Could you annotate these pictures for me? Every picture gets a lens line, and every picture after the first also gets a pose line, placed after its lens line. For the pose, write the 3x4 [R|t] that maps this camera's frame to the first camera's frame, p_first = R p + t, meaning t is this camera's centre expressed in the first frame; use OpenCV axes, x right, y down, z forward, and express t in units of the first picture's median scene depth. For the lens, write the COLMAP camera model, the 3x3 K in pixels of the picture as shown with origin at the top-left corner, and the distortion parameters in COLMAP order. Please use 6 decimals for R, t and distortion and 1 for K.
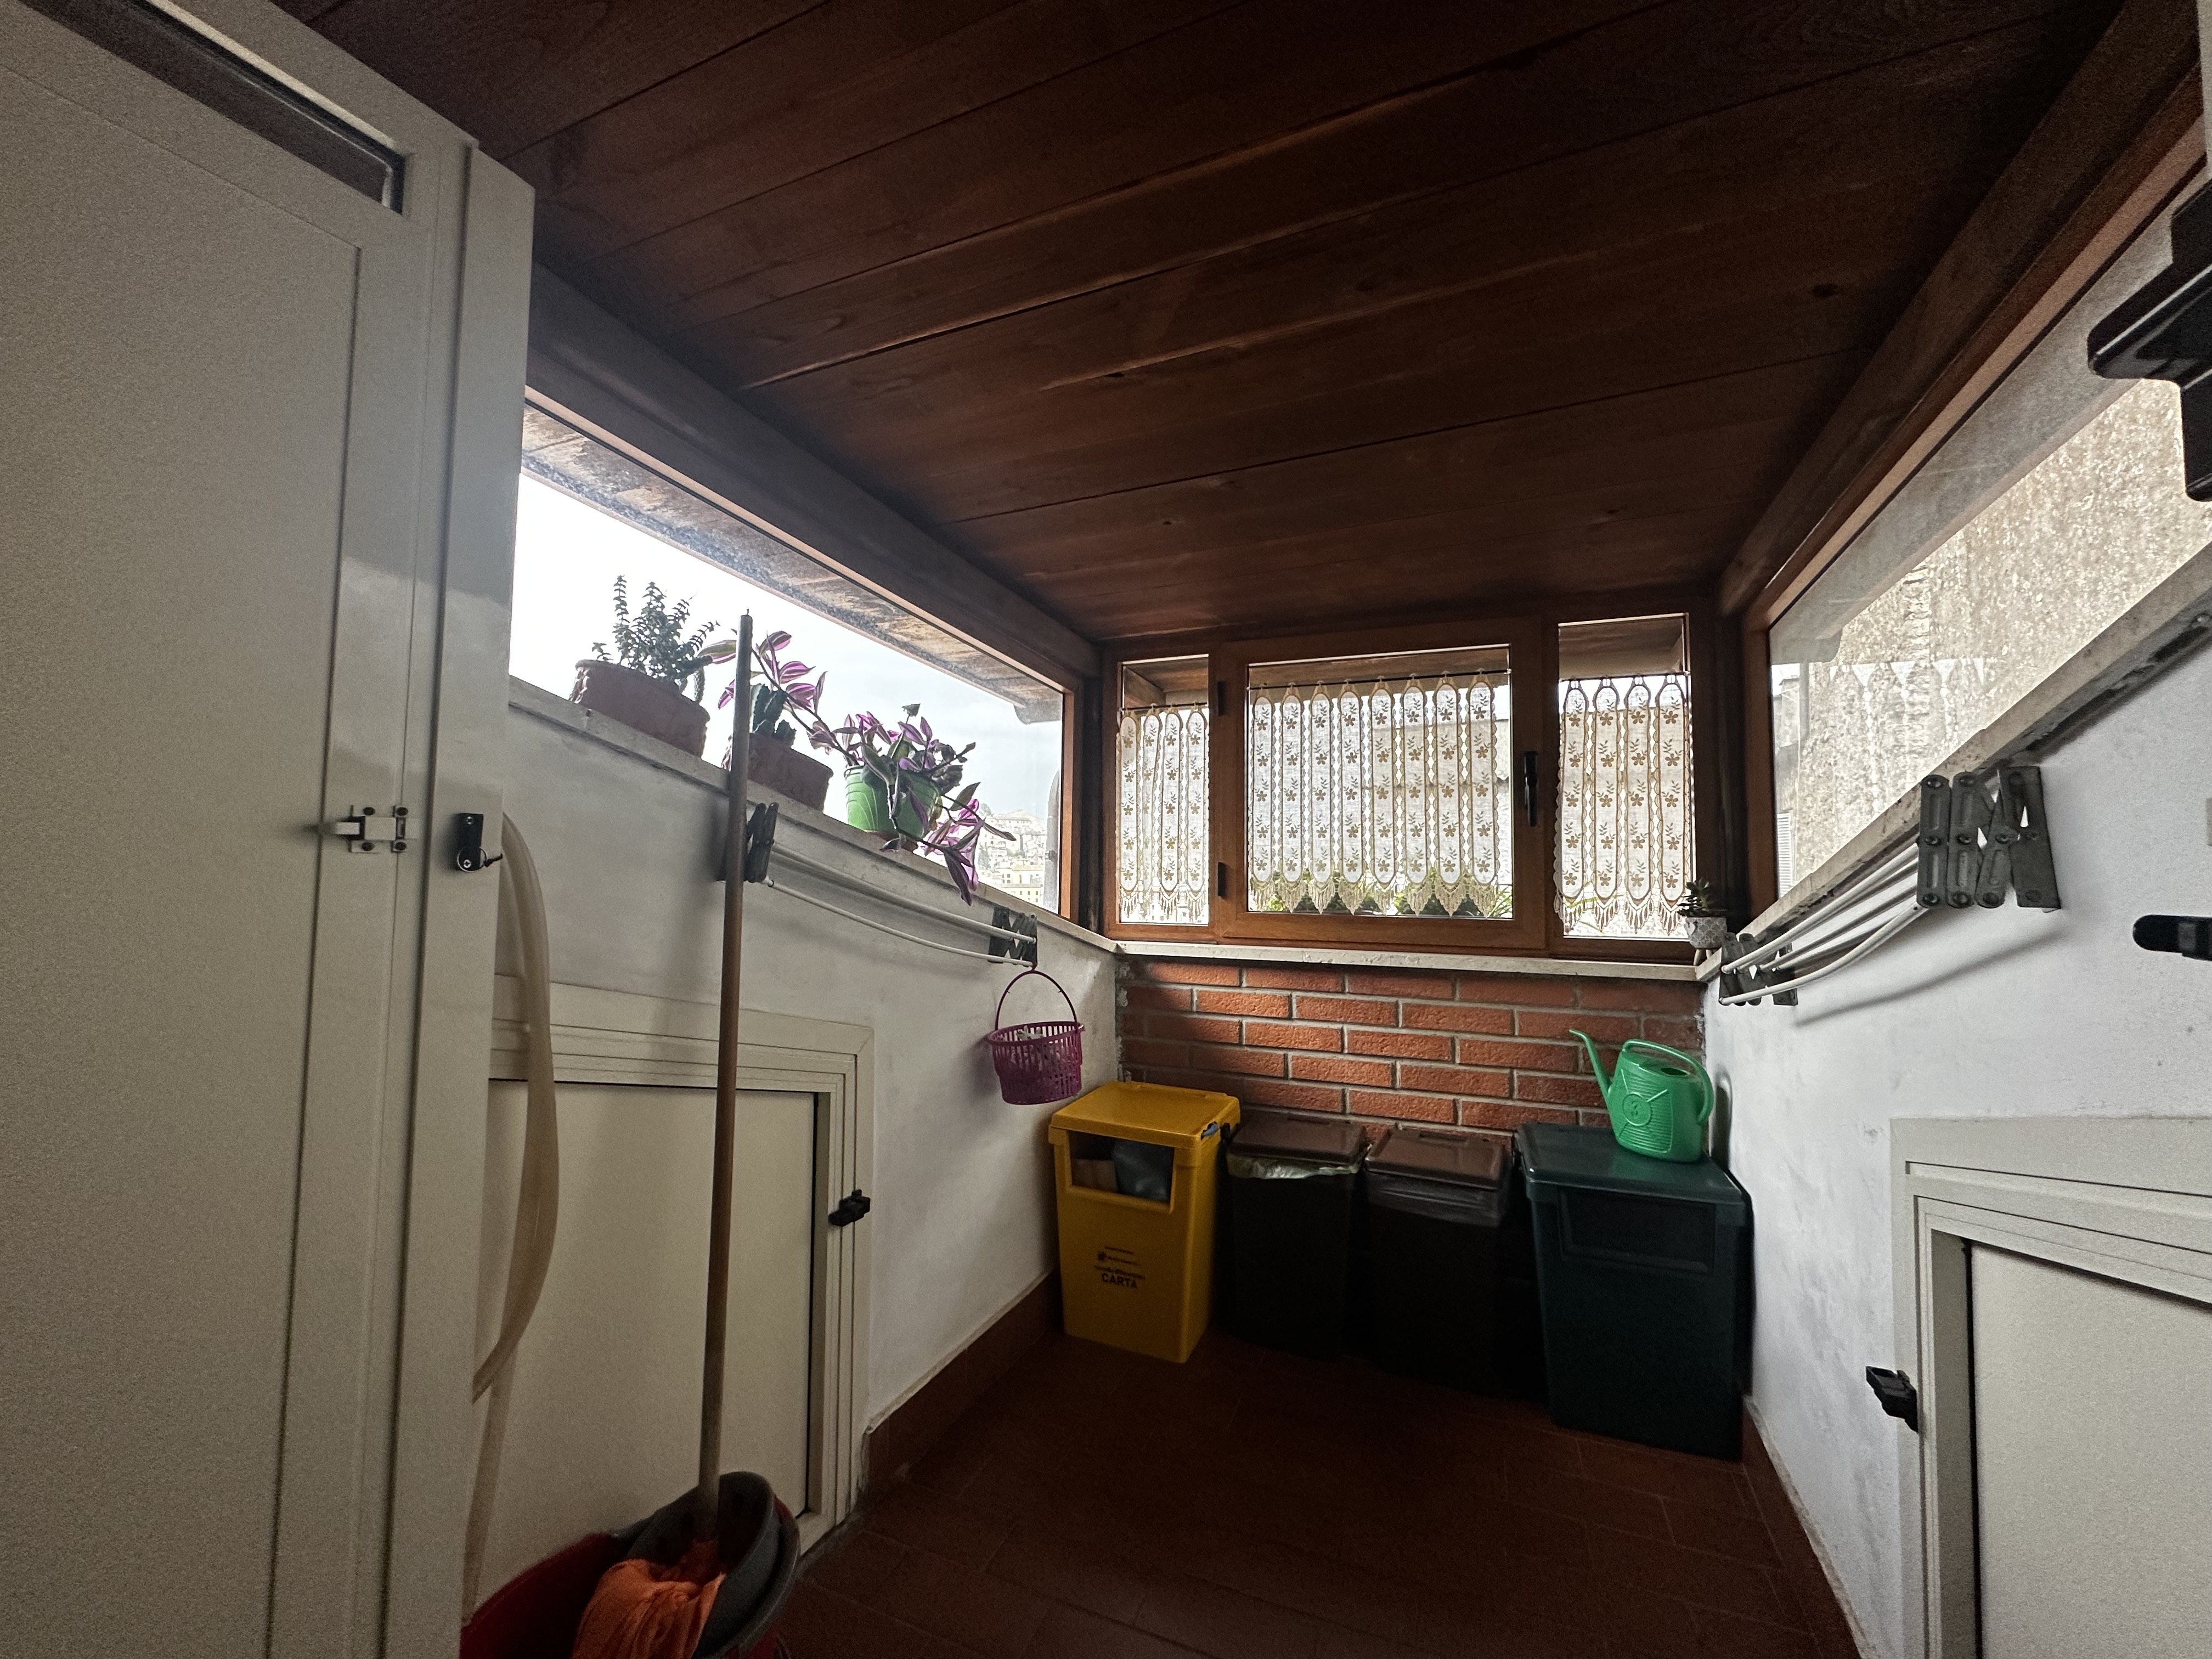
lens RADIAL K [[882.4, 0, 1106.7], [0, 882.4, 838.3], [0, 0, 1]] dist [-0.001262, 0.000023]
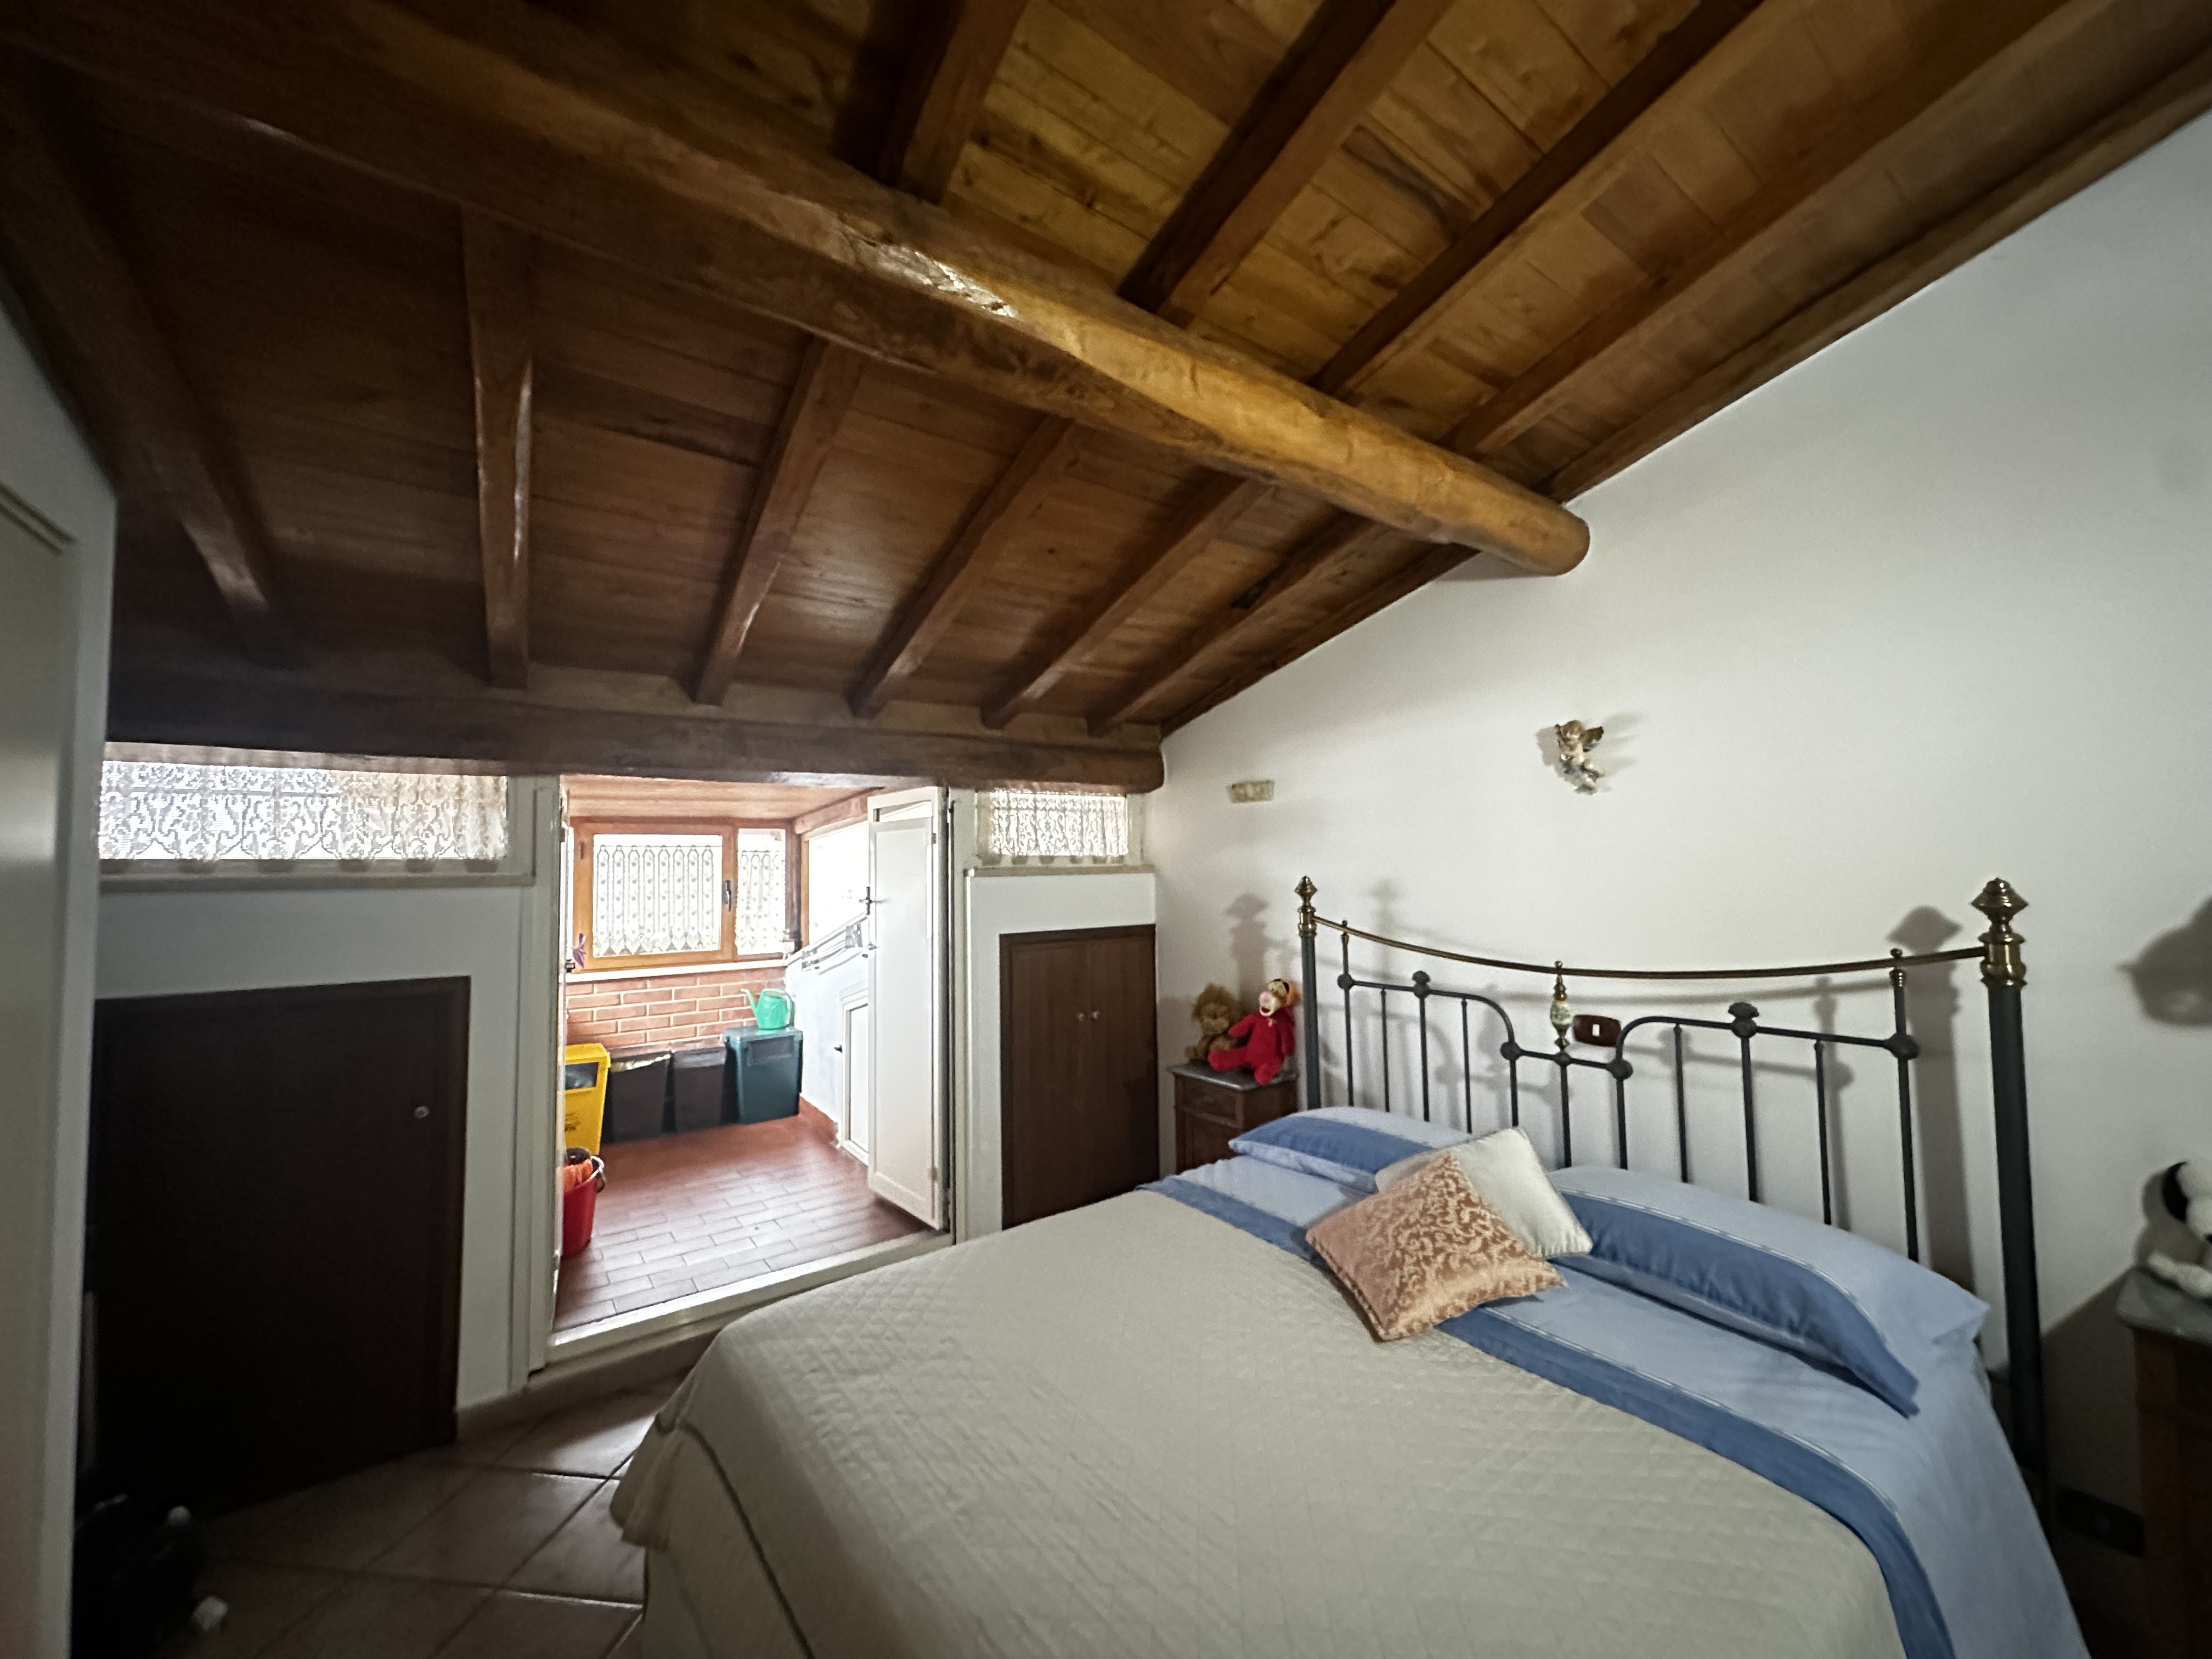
lens RADIAL K [[880.0, 0, 1108.1], [0, 880.0, 825.1], [0, 0, 1]] dist [-0.000815, 0.000149]
pose [[0.509208, 0.019230, 0.860429, -1.169898], [-0.023945, 0.999680, -0.008172, -0.273510], [-0.860310, -0.016442, 0.509505, -1.250512]]
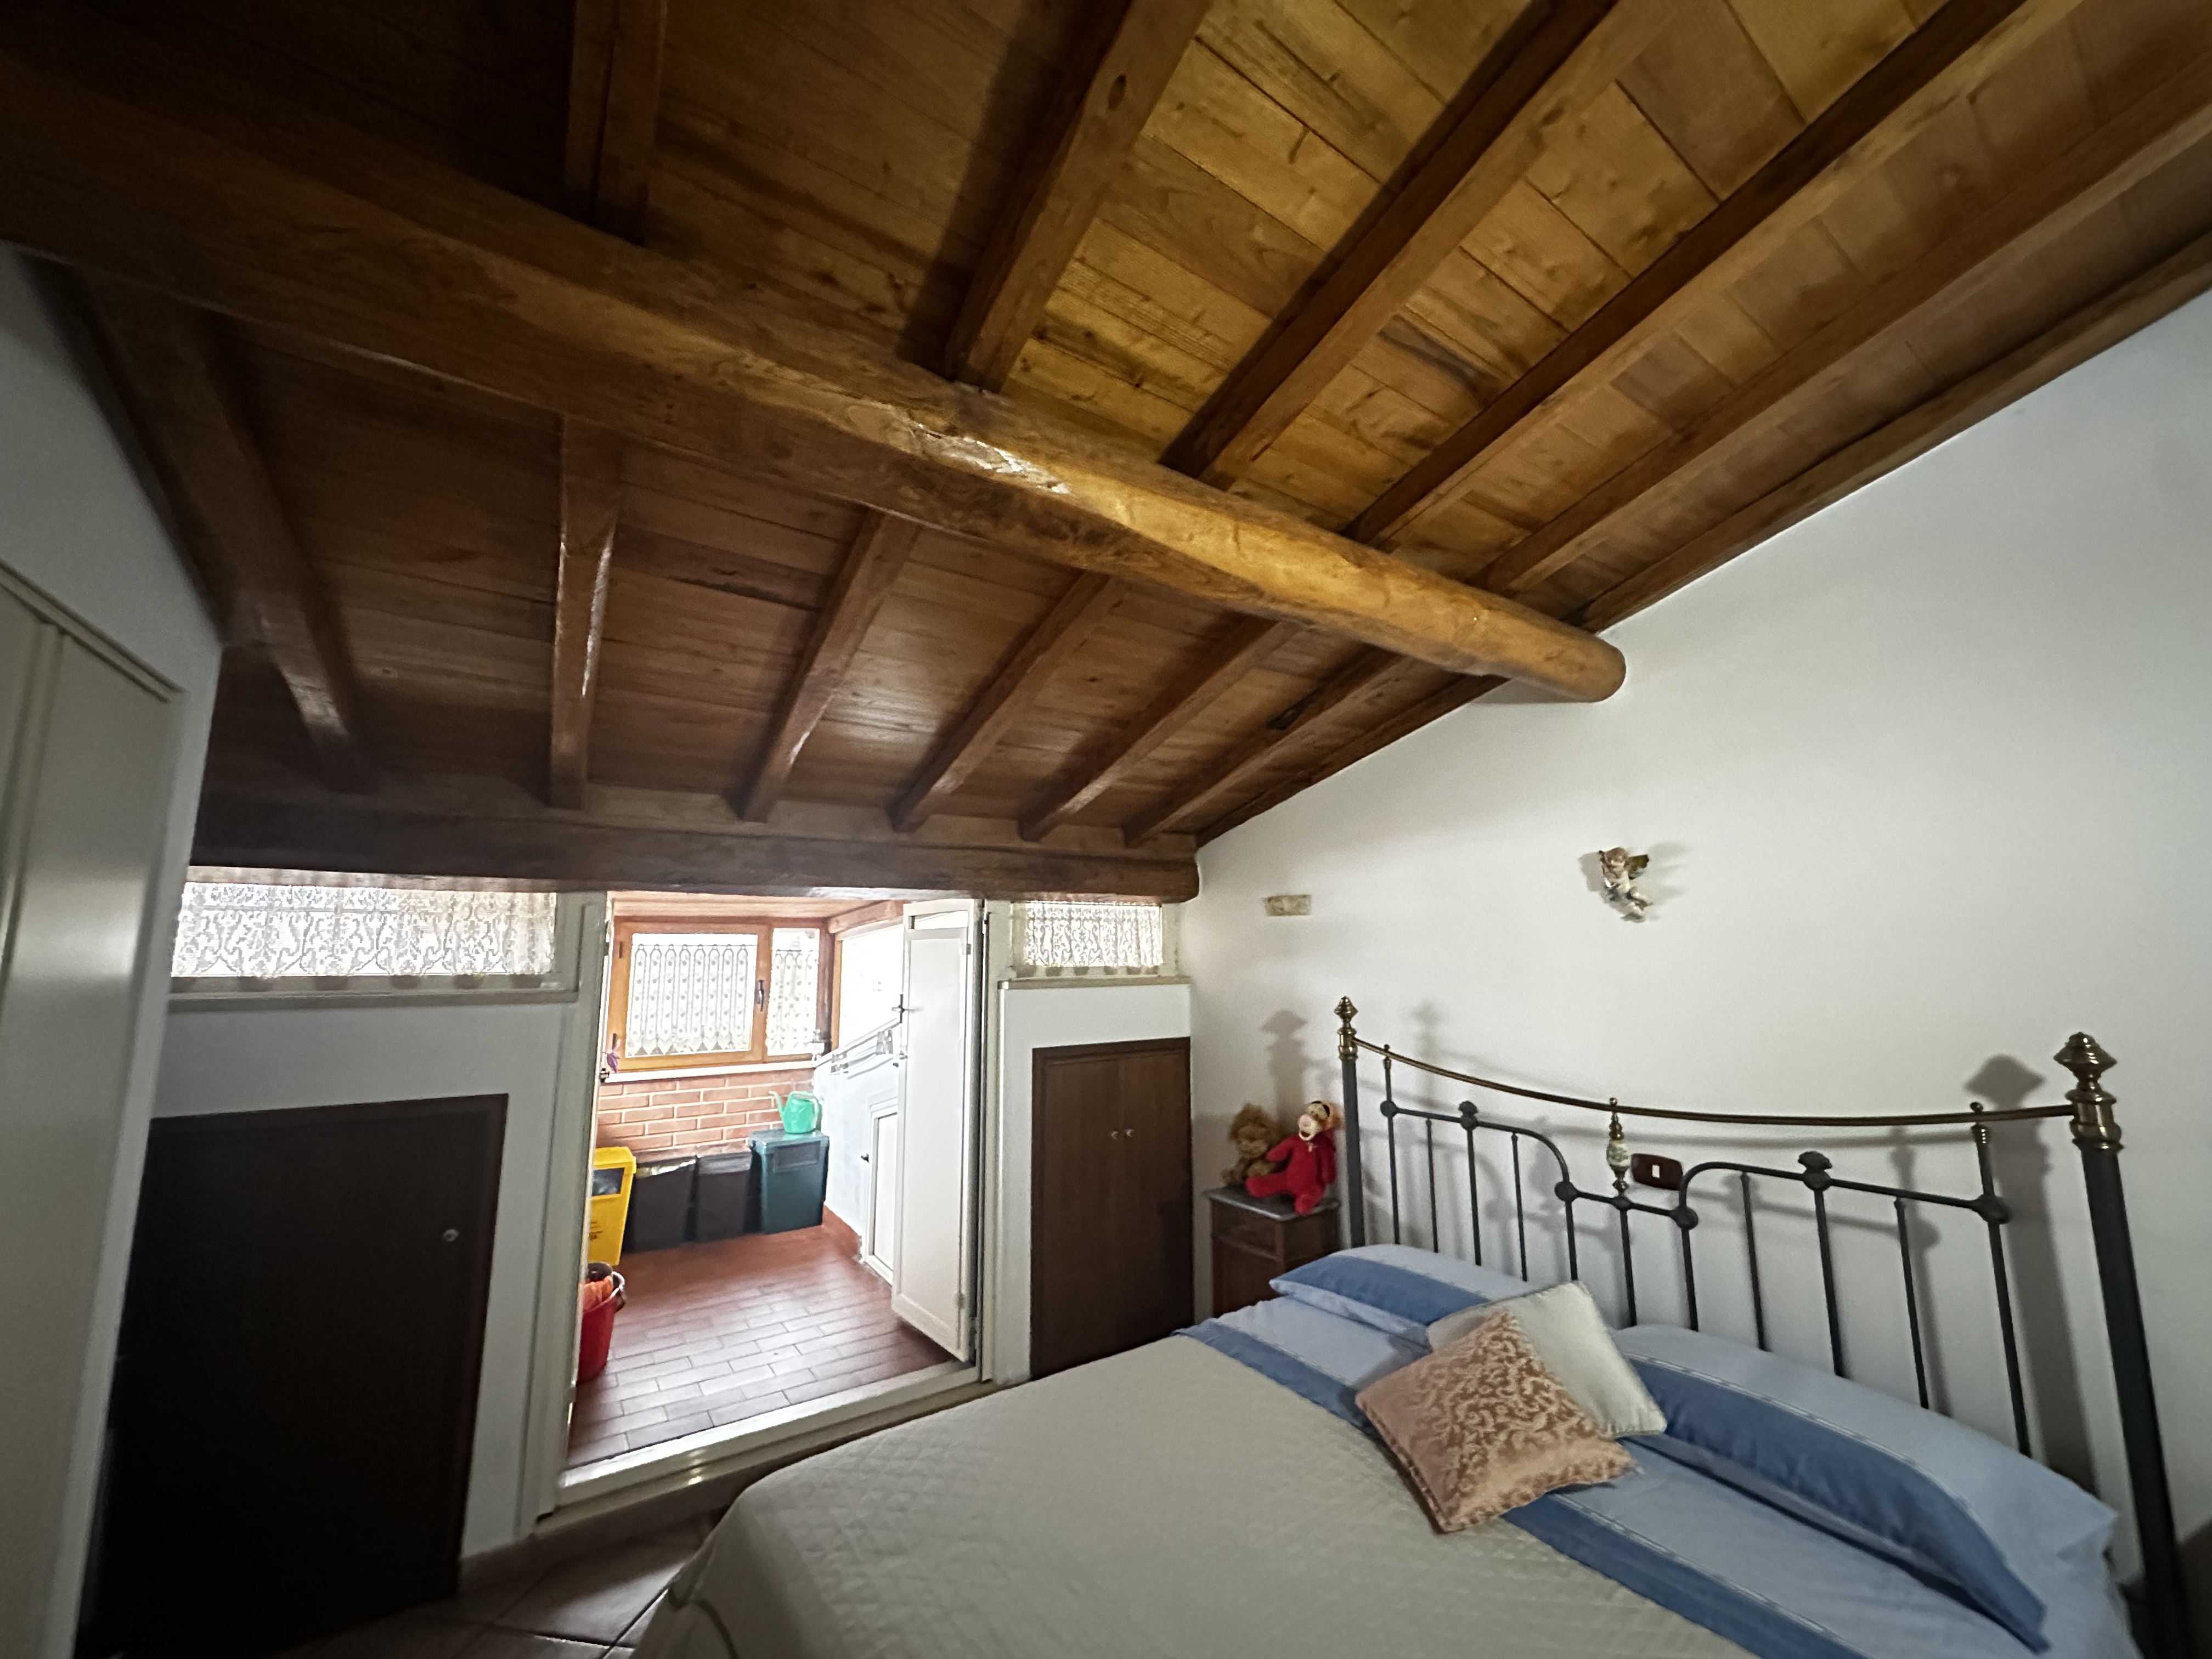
lens RADIAL K [[880.5, 0, 1108.6], [0, 880.5, 828.2], [0, 0, 1]] dist [-0.000982, 0.000568]
pose [[0.536095, 0.104238, 0.837697, -1.182359], [-0.034083, 0.994210, -0.101901, -0.320941], [-0.843470, 0.026077, 0.536544, -1.242082]]
